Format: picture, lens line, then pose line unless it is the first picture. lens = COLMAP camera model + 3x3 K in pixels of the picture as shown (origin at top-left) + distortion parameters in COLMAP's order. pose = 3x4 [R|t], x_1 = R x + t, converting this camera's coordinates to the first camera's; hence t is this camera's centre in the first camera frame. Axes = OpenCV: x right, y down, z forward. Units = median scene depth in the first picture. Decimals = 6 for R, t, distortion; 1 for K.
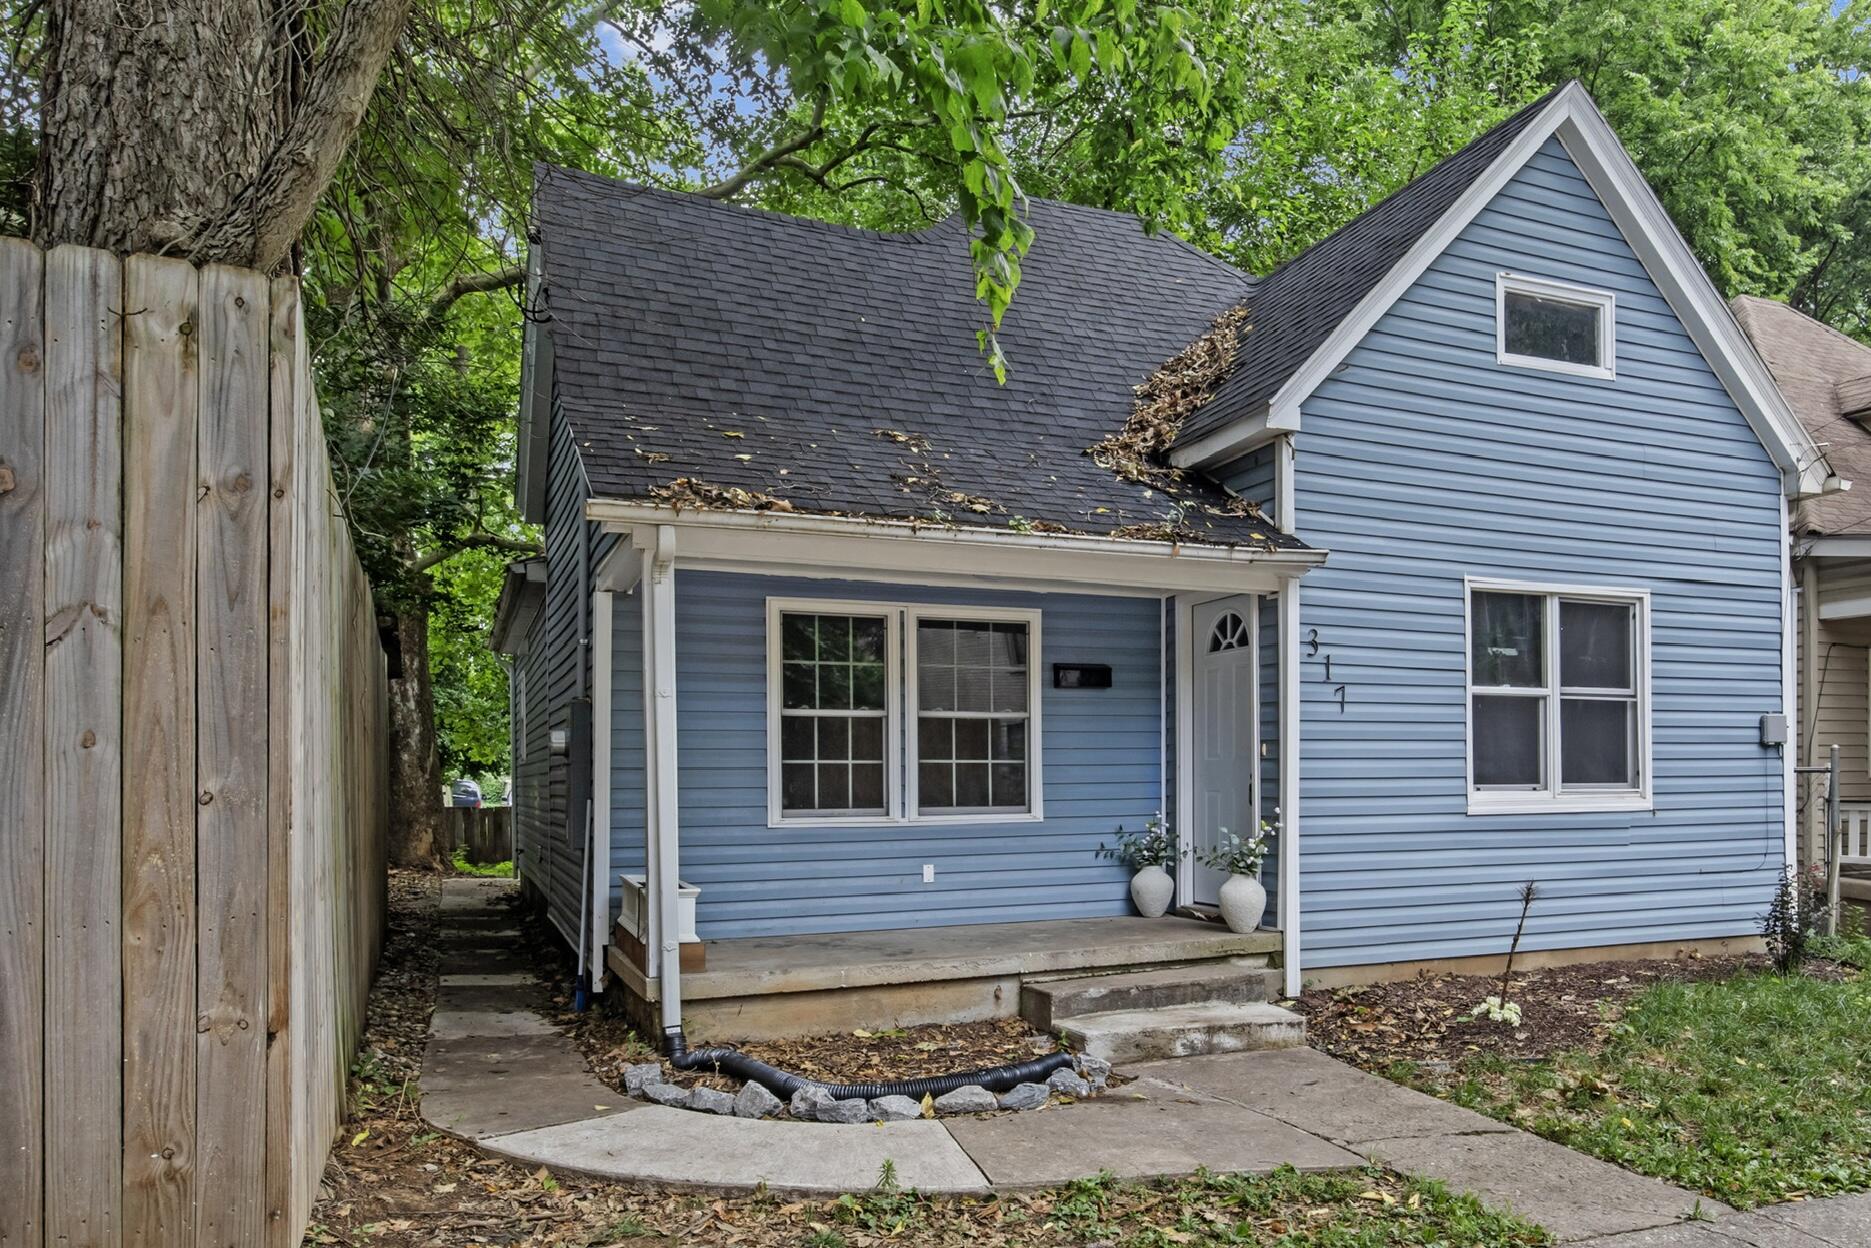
lens RADIAL K [[1303.5, 0, 937.7], [0, 1303.5, 775.4], [0, 0, 1]] dist [0.000706, 0.001209]
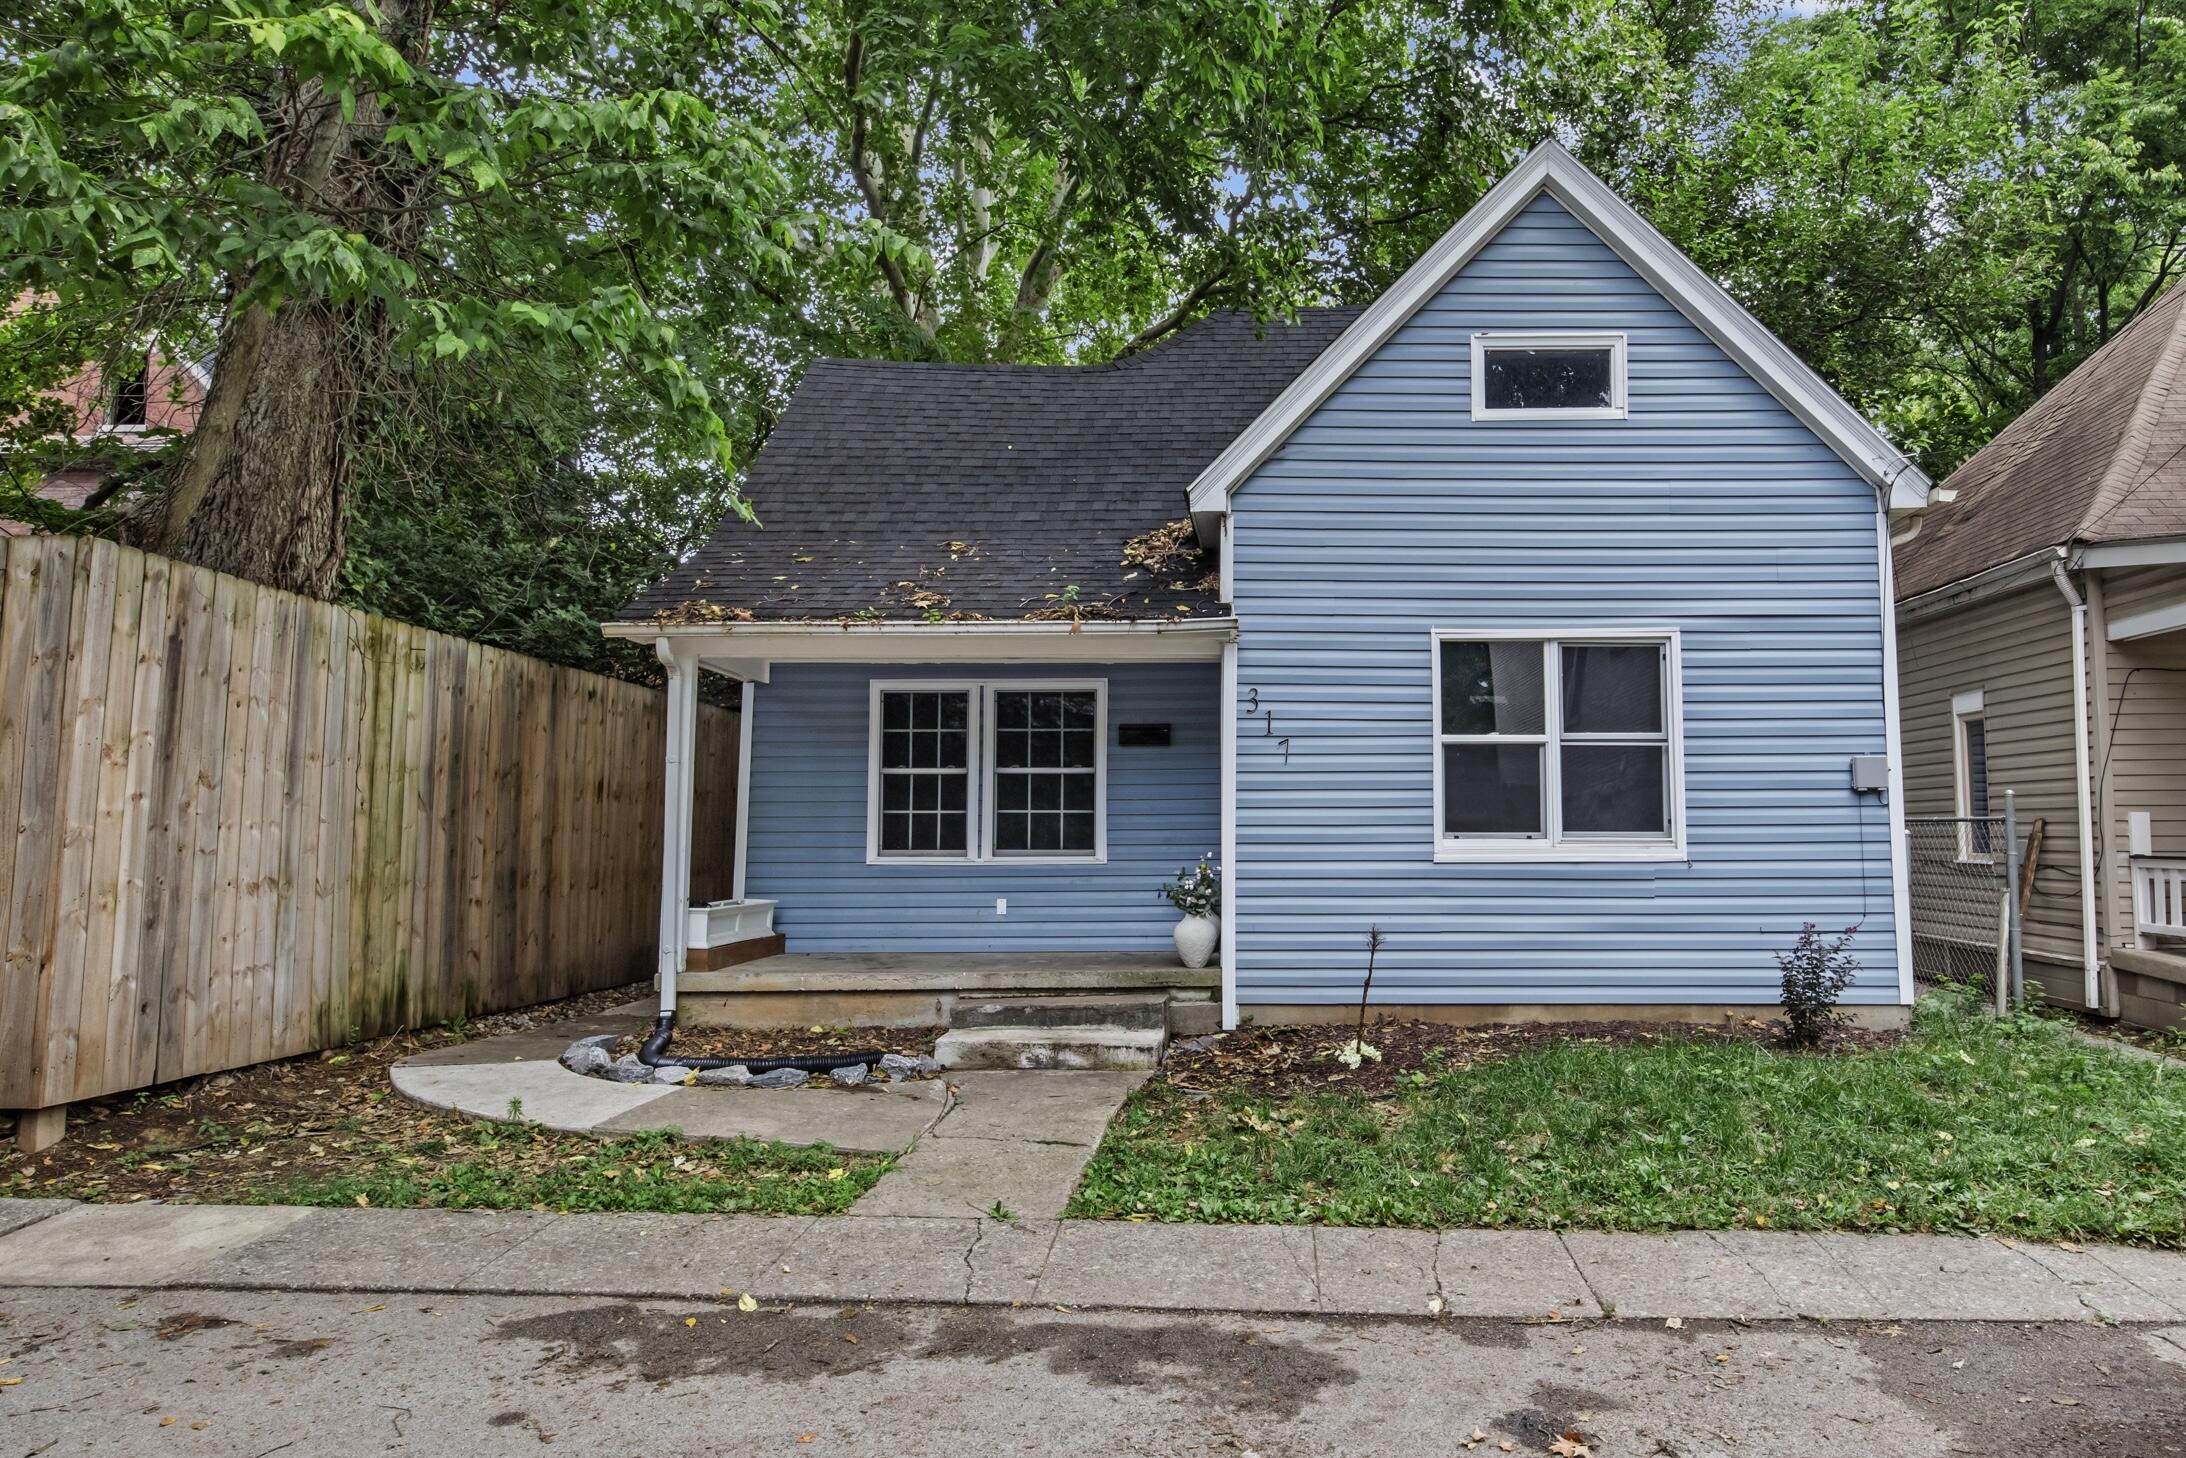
lens RADIAL K [[1218.3, 0, 1149.1], [0, 1218.3, 733.7], [0, 0, 1]] dist [-0.001062, -0.001089]
pose [[0.911493, -0.028496, -0.410327, 0.587609], [-0.003209, 0.997074, -0.076374, 0.003555], [0.411303, 0.070931, 0.908735, 0.042147]]
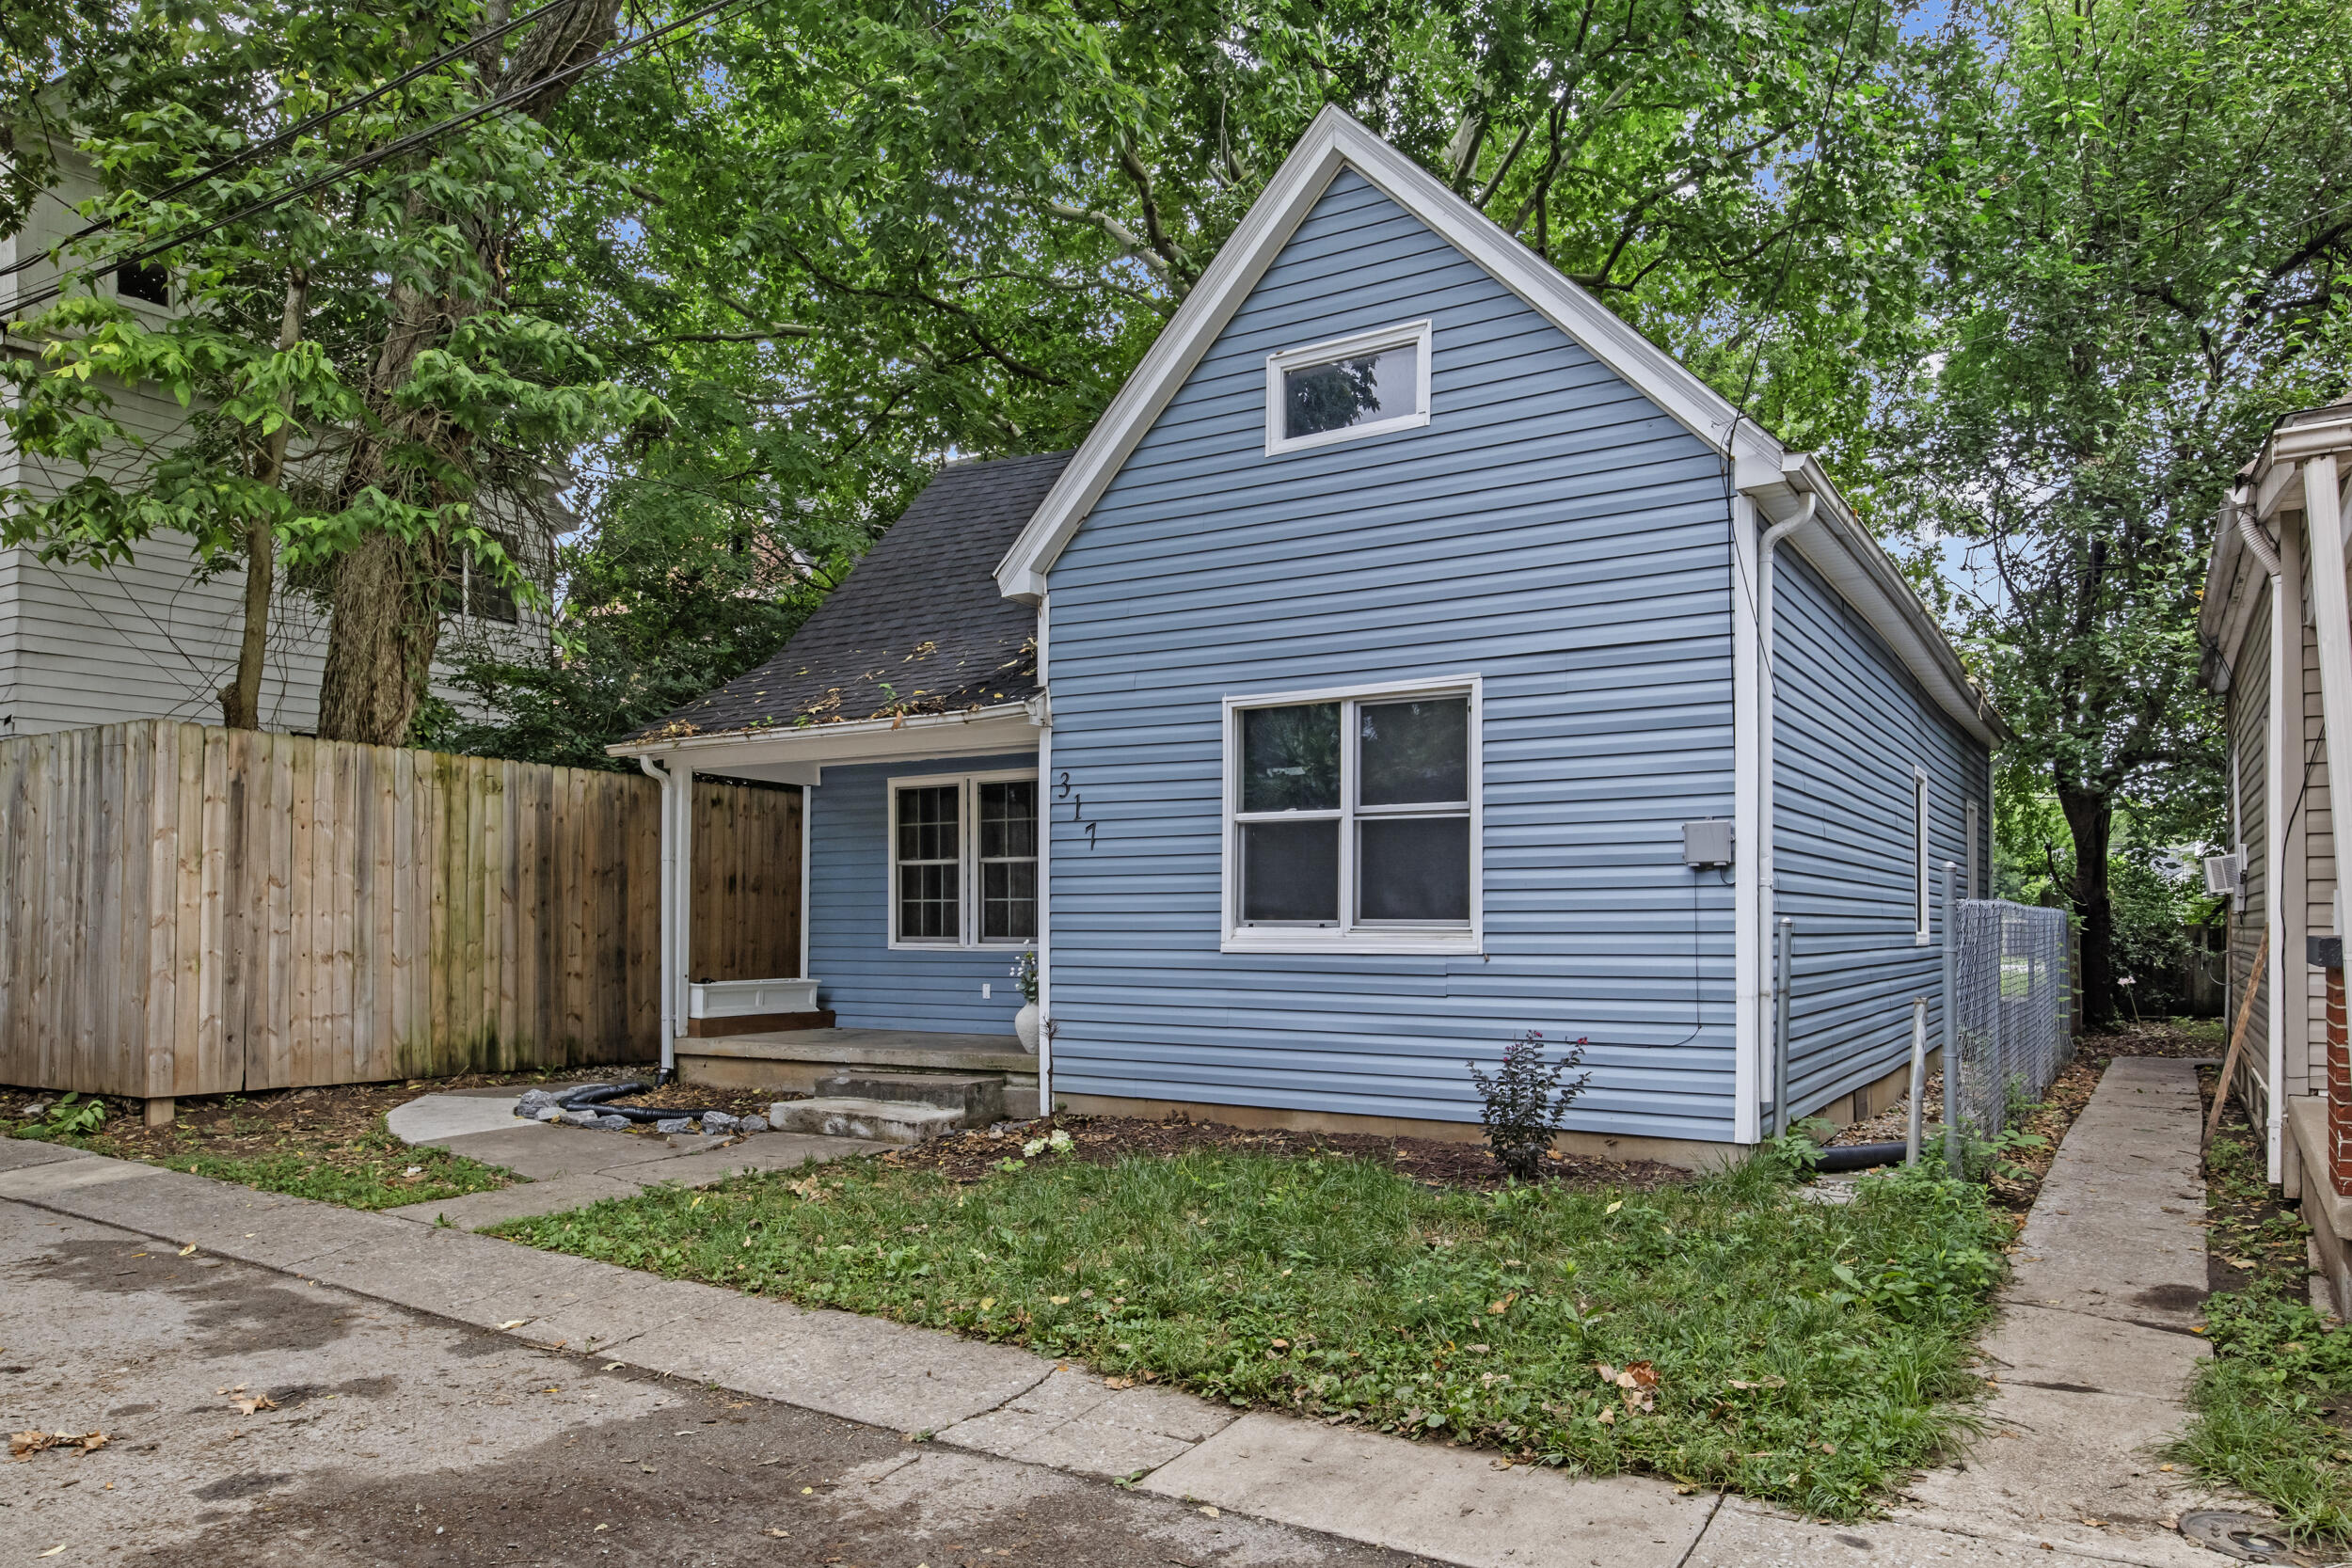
lens RADIAL K [[1325.6, 0, 1181.5], [0, 1325.6, 900.9], [0, 0, 1]] dist [-0.004751, -0.000493]
pose [[0.613938, -0.006753, -0.789326, 1.122565], [-0.002555, 0.999941, -0.010543, 0.003542], [0.789350, 0.008489, 0.613884, 0.389285]]
